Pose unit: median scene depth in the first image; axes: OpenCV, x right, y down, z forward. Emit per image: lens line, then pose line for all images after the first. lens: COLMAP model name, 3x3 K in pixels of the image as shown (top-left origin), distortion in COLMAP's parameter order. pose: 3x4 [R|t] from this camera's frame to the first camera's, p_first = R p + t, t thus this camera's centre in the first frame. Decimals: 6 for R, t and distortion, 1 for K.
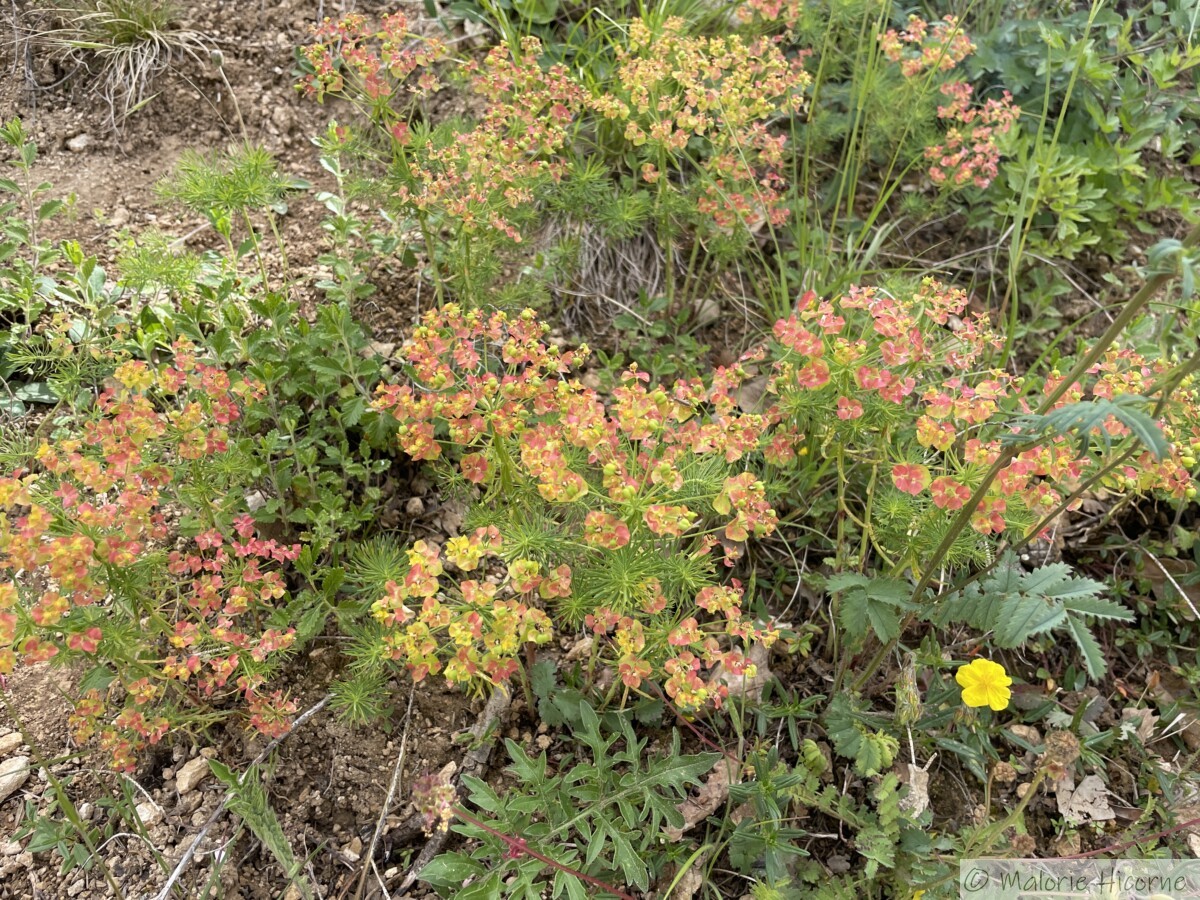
lens RADIAL K [[912.3, 0, 600.0], [0, 912.3, 450.0], [0, 0, 1]] dist [0.001469, 0.000559]
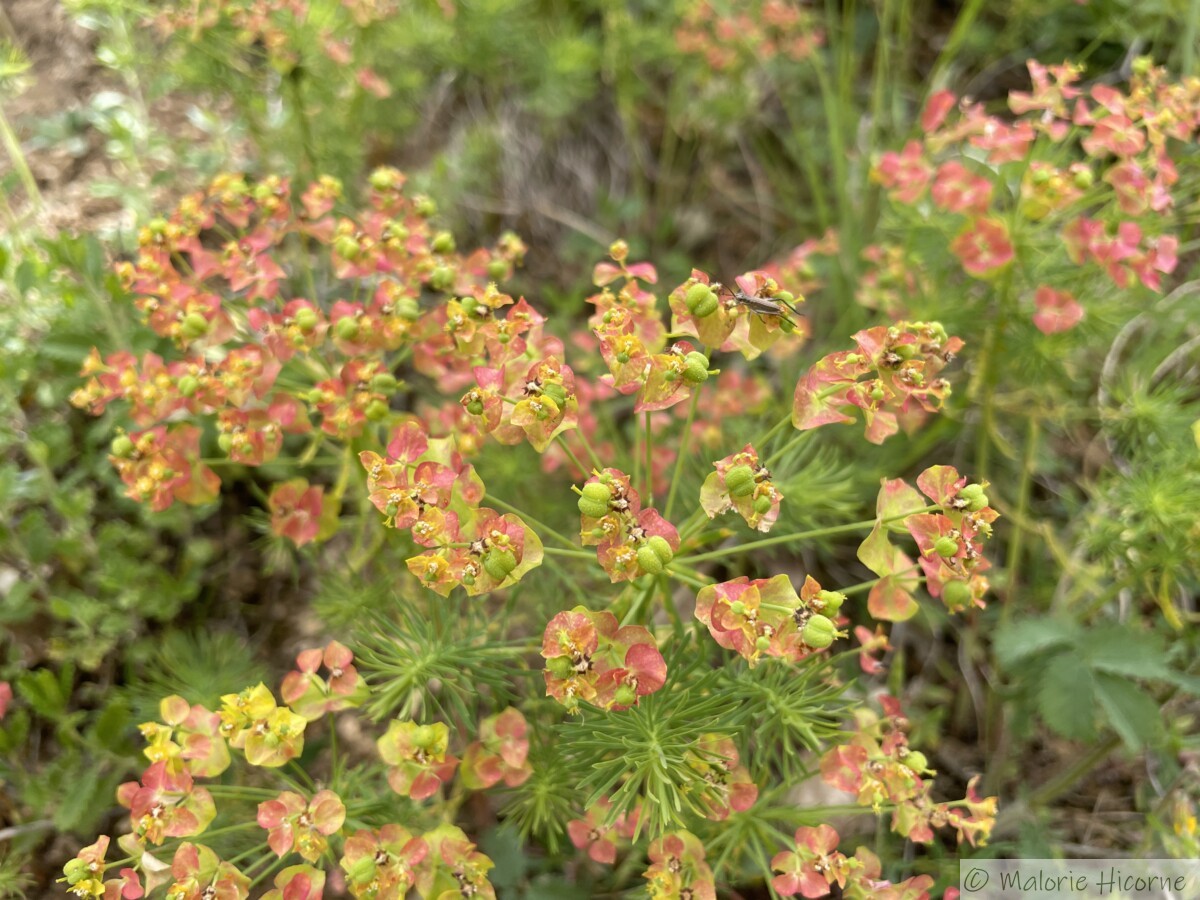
lens RADIAL K [[912.3, 0, 600.0], [0, 912.3, 450.0], [0, 0, 1]] dist [0.001469, 0.000559]
pose [[0.993751, -0.104875, 0.038209, 0.000571], [0.104199, 0.994369, 0.019290, -0.004399], [-0.040017, -0.015188, 0.999084, 0.554812]]
